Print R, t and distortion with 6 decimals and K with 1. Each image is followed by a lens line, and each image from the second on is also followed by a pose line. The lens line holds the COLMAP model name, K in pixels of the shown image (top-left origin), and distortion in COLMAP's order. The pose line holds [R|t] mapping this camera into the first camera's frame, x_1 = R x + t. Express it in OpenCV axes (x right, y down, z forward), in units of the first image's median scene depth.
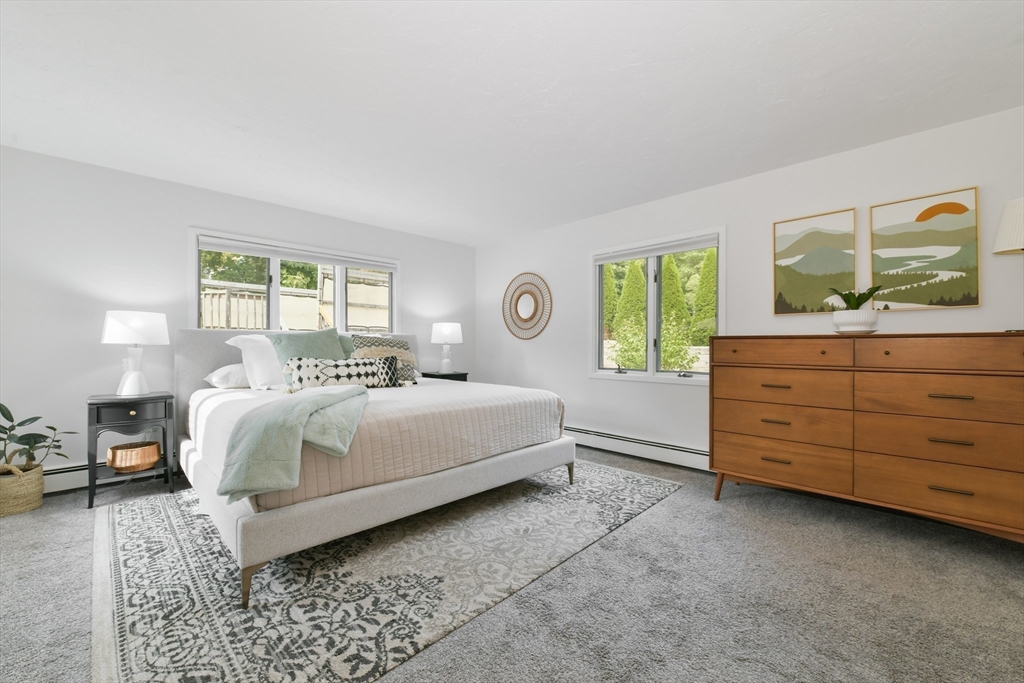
lens RADIAL K [[416.1, 0, 506.5], [0, 416.1, 345.1], [0, 0, 1]] dist [-0.009066, -0.000592]
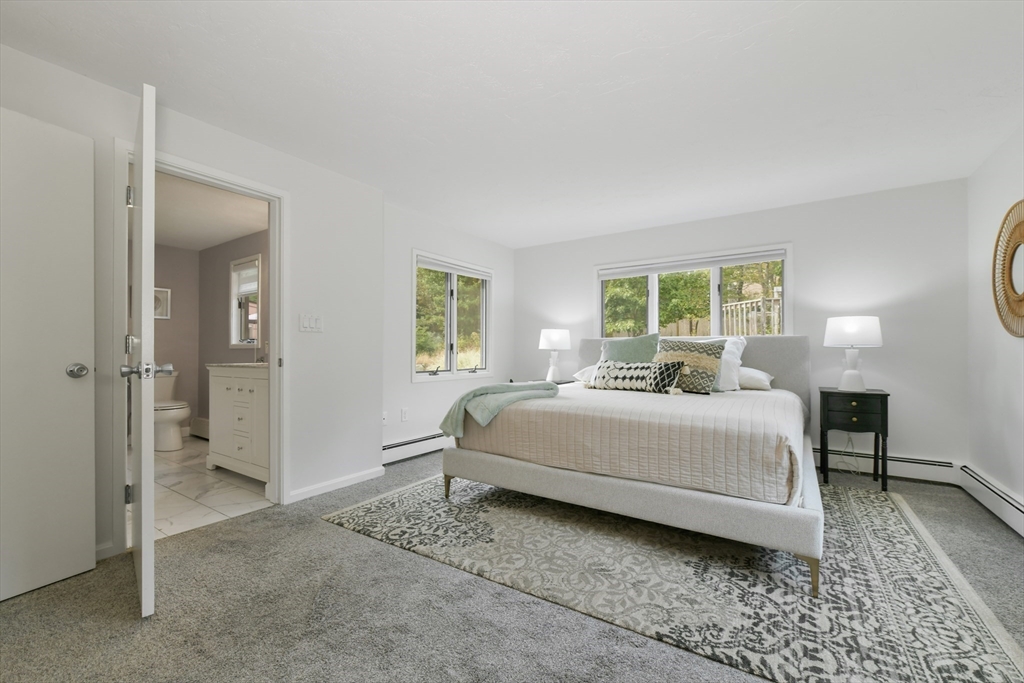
lens RADIAL K [[416.1, 0, 507.2], [0, 416.1, 346.8], [0, 0, 1]] dist [-0.009066, -0.000592]
pose [[0.189549, -0.009948, -0.981821, 0.836109], [0.001121, 0.999950, -0.009915, 0.003866], [0.981871, 0.000779, 0.189551, 0.650061]]
